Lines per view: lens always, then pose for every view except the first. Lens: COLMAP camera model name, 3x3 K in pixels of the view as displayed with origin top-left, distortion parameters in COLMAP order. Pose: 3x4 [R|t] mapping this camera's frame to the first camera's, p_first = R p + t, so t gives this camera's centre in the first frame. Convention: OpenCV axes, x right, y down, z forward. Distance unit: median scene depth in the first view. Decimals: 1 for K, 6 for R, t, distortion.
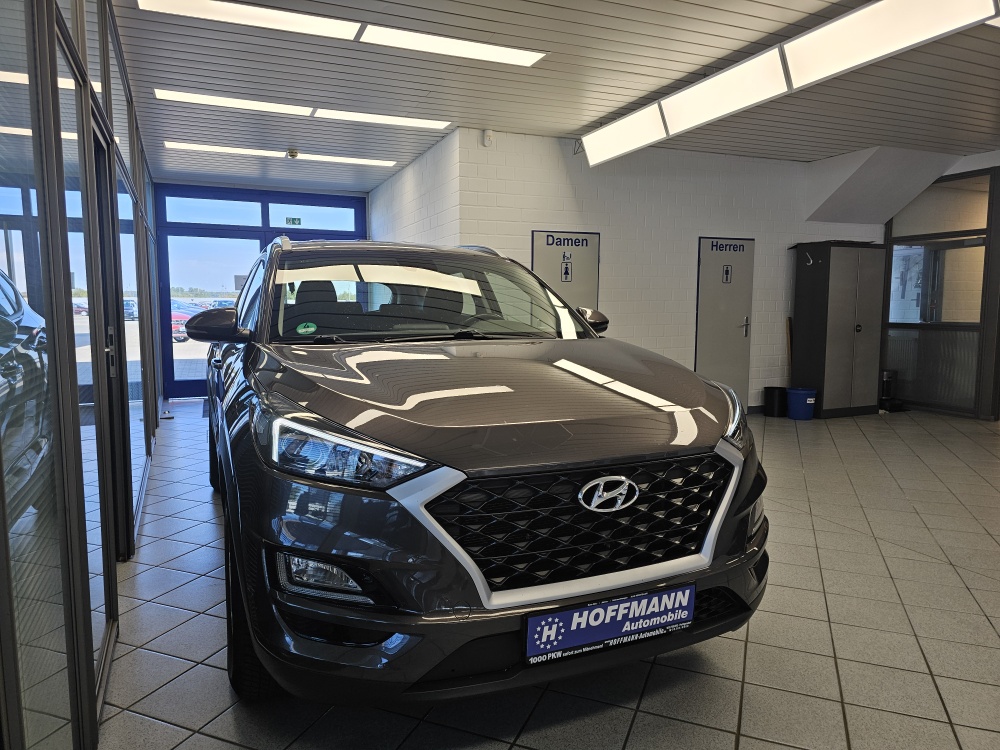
lens RADIAL K [[646.7, 0, 500.0], [0, 646.7, 375.0], [0, 0, 1]] dist [0.083357, -0.113293]
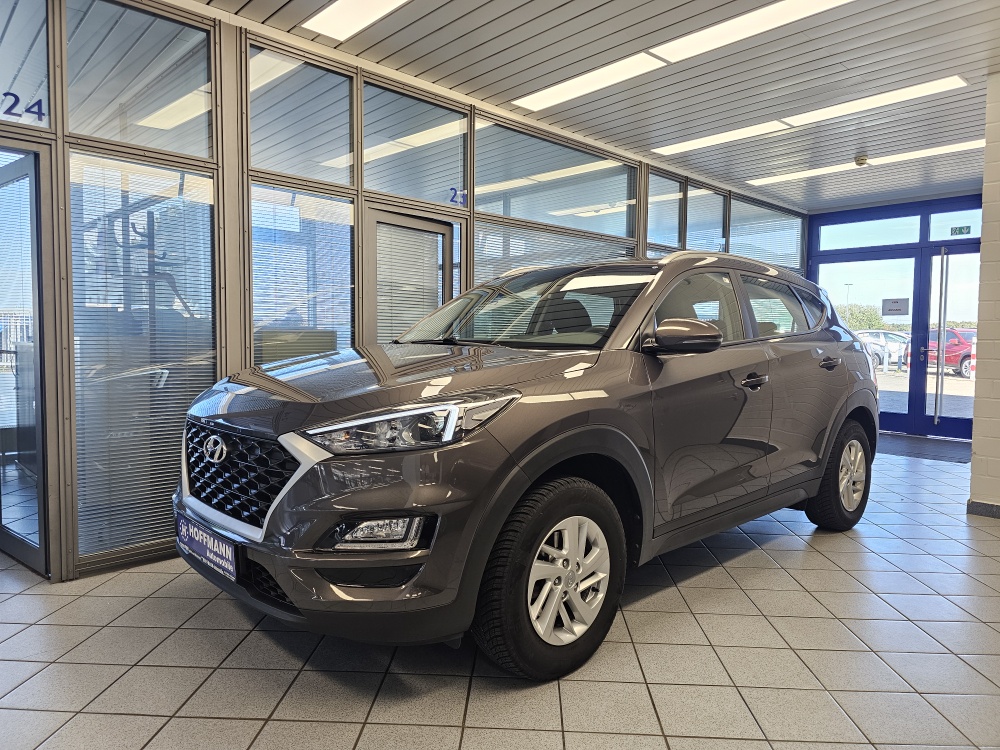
lens RADIAL K [[672.3, 0, 505.0], [0, 672.3, 369.4], [0, 0, 1]] dist [0.065051, -0.072405]
pose [[0.344199, 0.046633, -0.937738, 1.600200], [-0.107190, 0.994187, 0.010096, -0.054025], [0.932758, 0.097041, 0.347196, 1.012414]]
